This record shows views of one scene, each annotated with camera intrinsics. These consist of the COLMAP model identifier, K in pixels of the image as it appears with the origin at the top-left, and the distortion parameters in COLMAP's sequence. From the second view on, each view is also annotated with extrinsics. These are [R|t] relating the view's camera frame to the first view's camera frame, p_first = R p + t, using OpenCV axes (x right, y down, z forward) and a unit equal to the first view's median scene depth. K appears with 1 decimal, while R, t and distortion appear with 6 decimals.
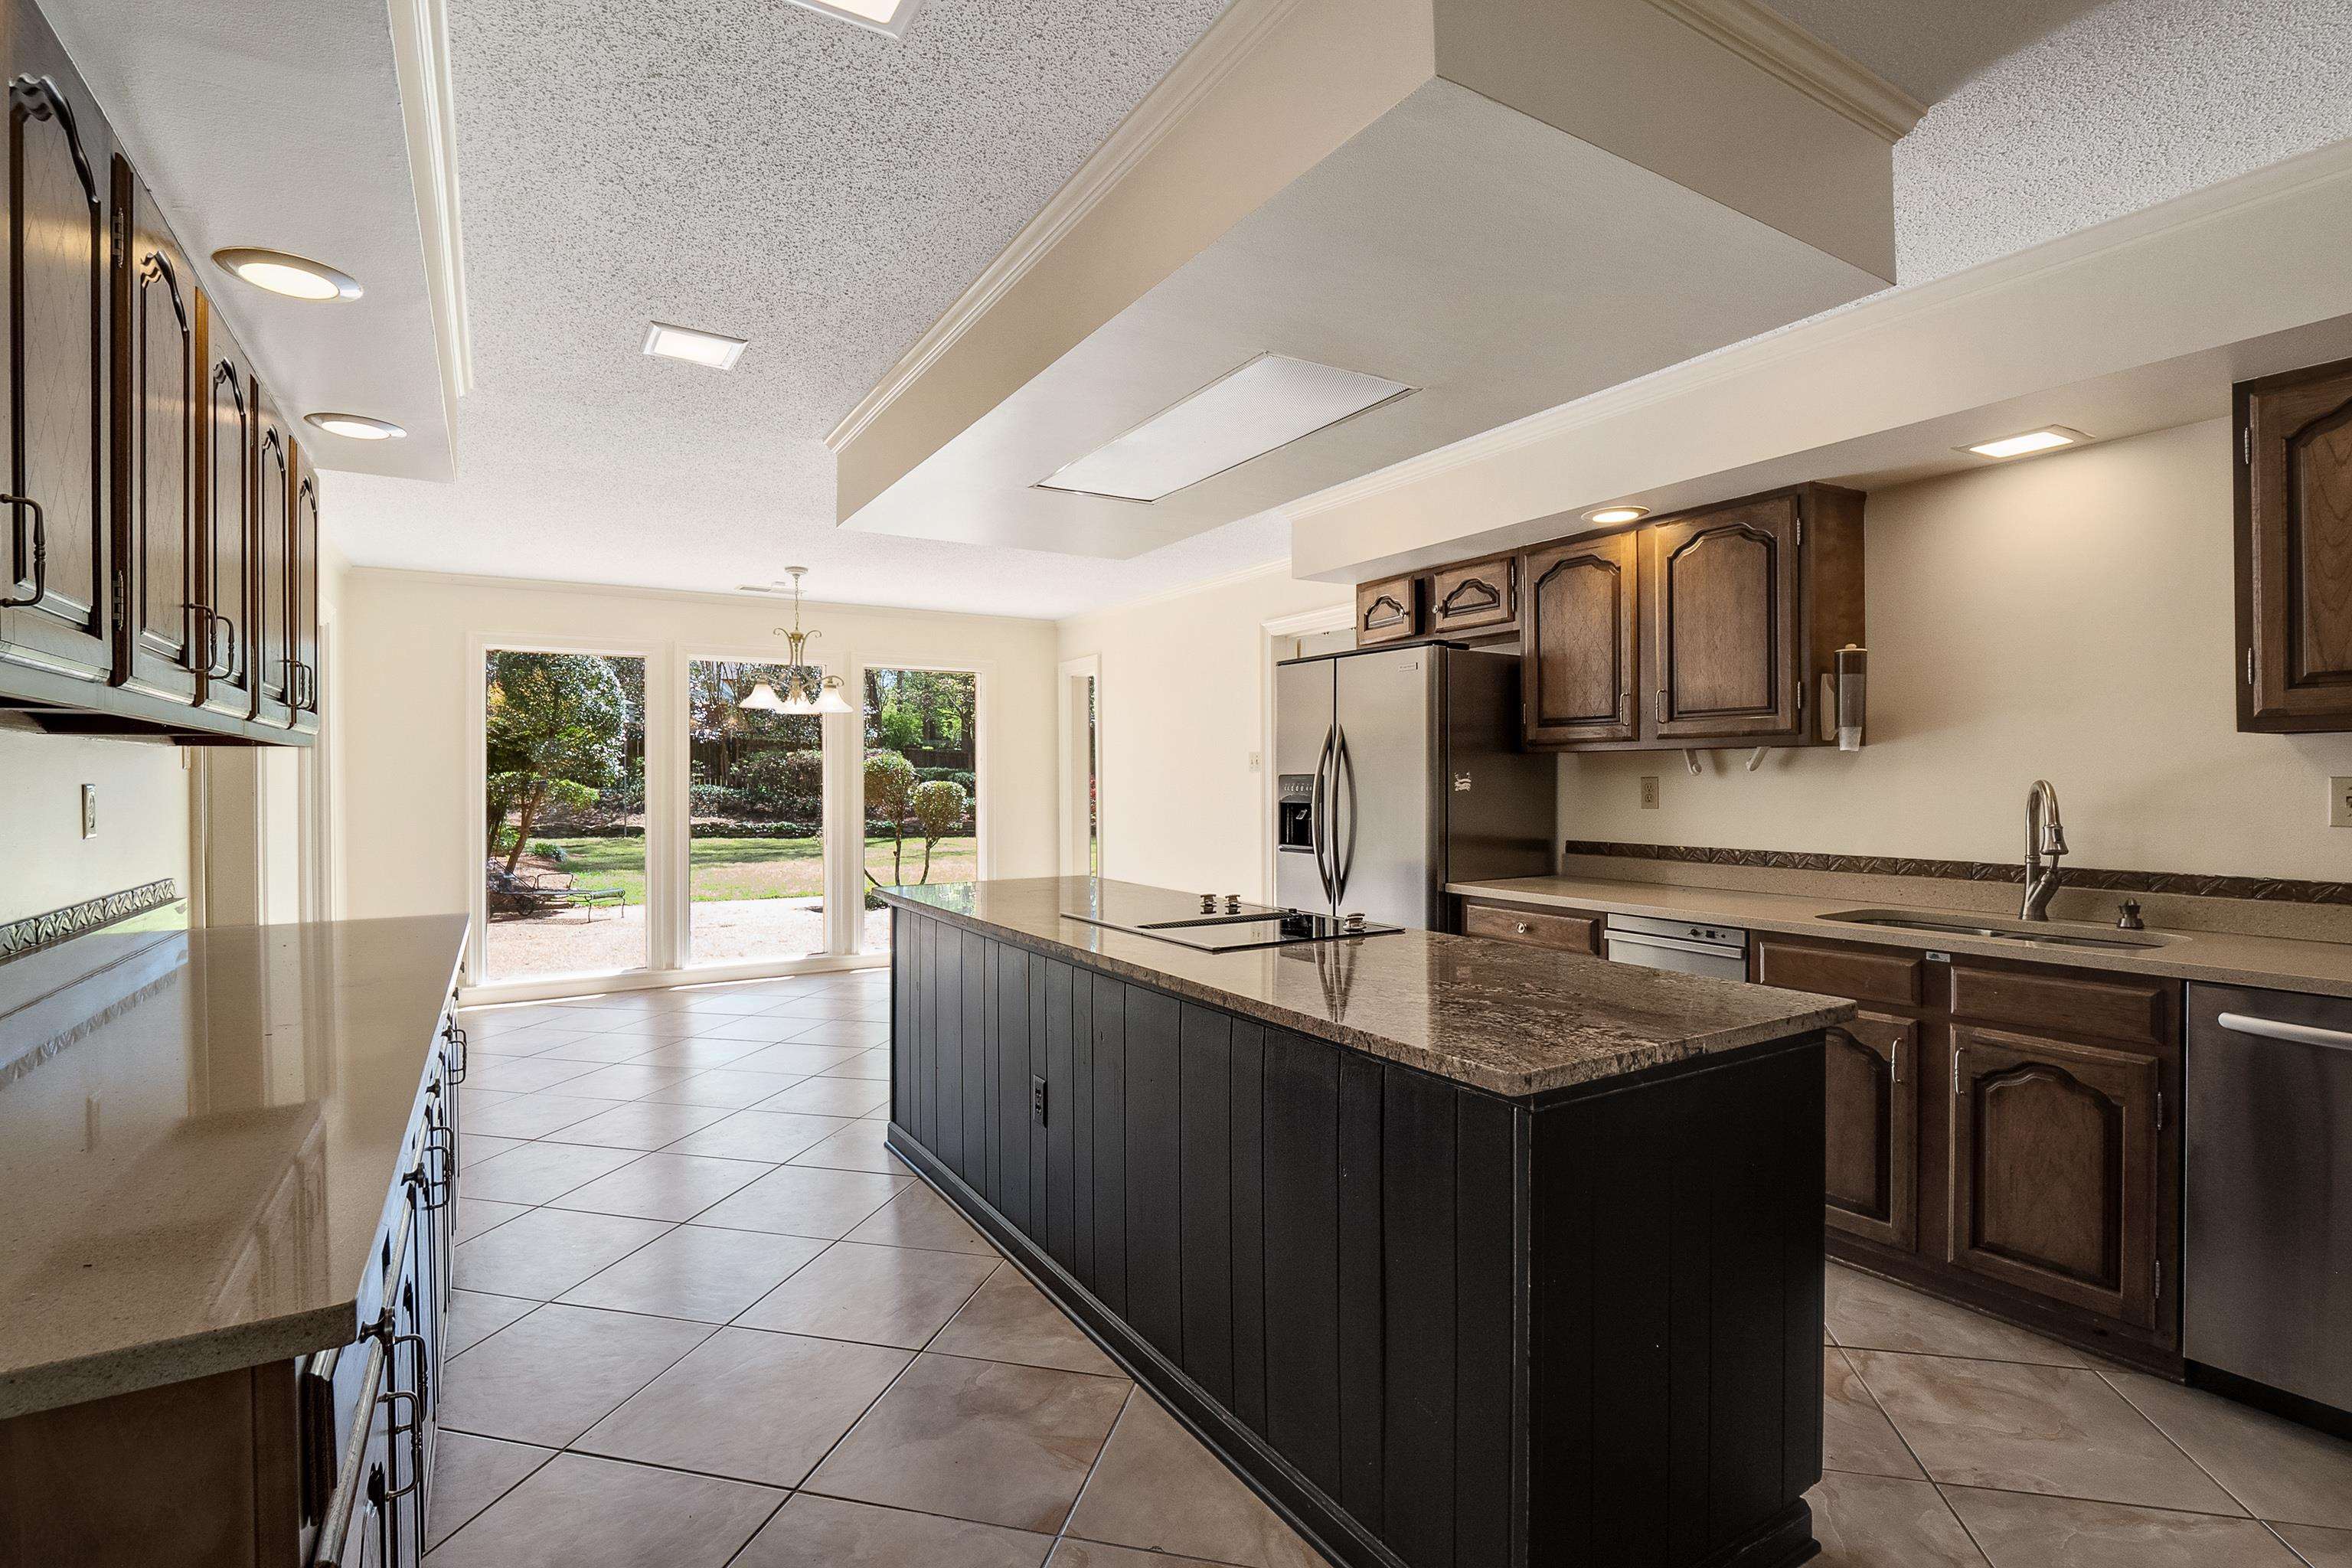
lens RADIAL K [[1102.6, 0, 1175.0], [0, 1102.6, 782.2], [0, 0, 1]] dist [-0.021688, 0.000066]
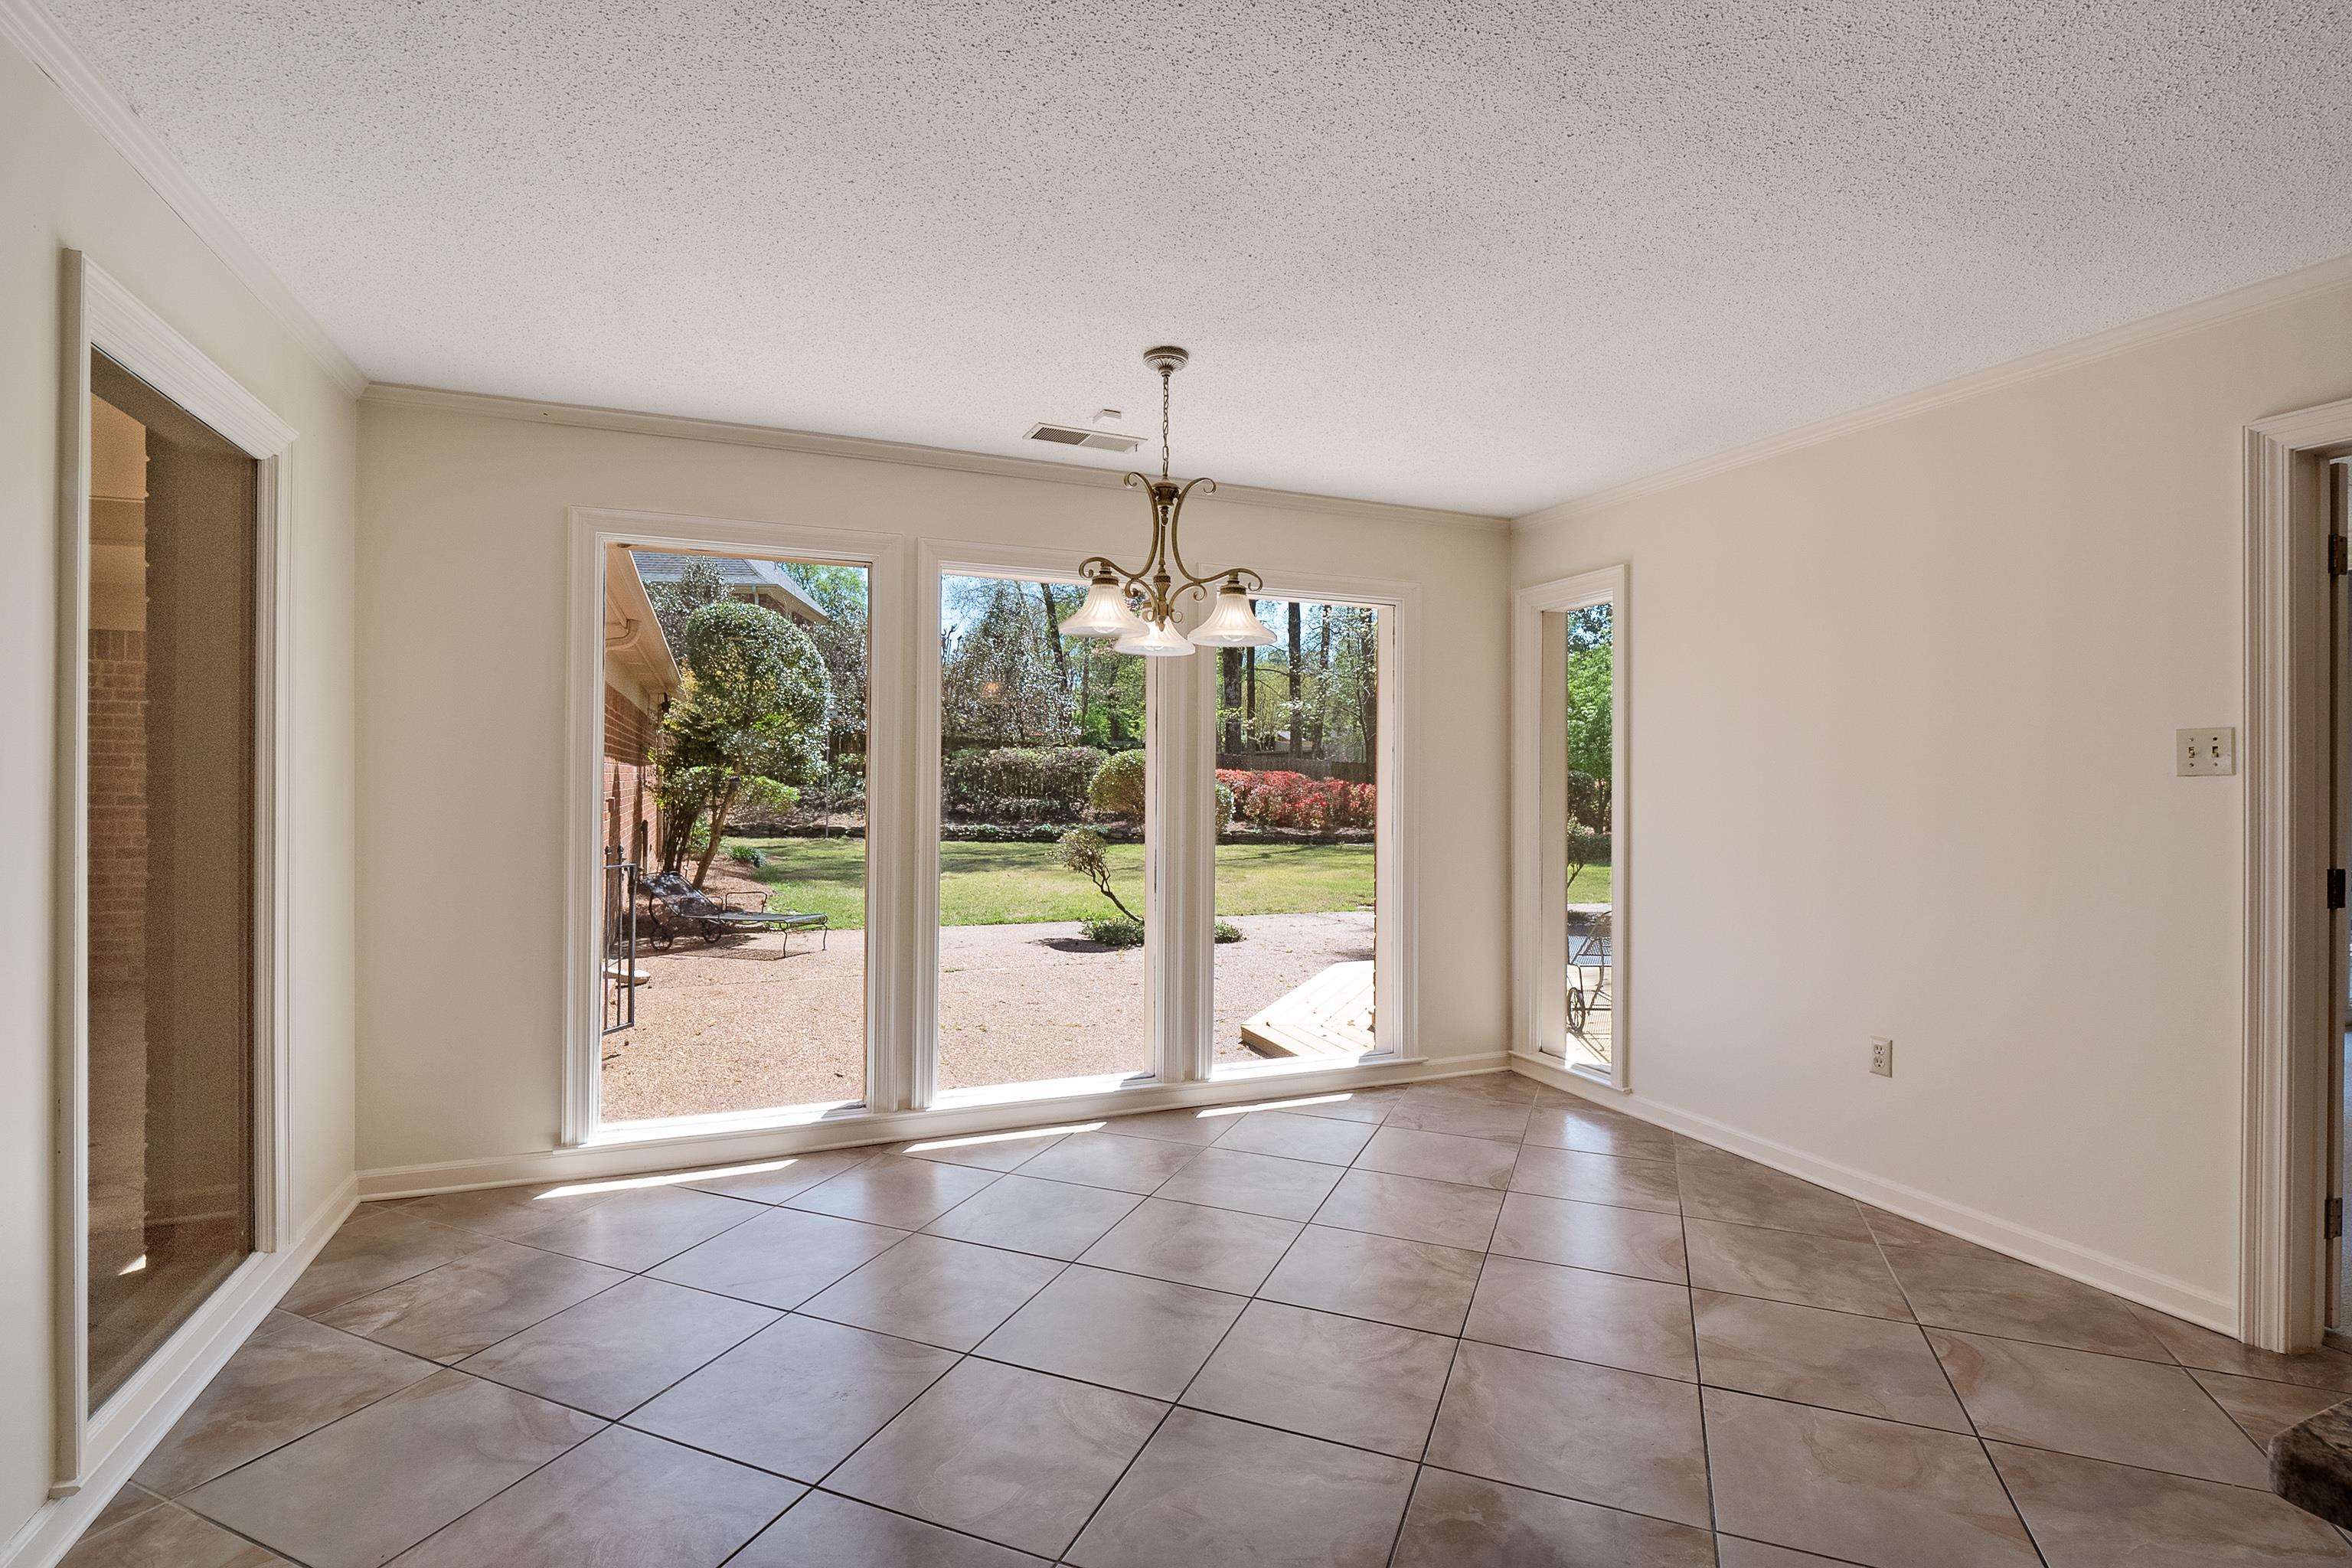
lens RADIAL K [[1125.6, 0, 1172.5], [0, 1125.6, 781.6], [0, 0, 1]] dist [-0.005166, 0.000733]
pose [[0.986171, 0.010433, -0.165401, -0.102282], [-0.010914, 0.999938, -0.001999, -0.000188], [0.165370, 0.003777, 0.986224, 0.199898]]
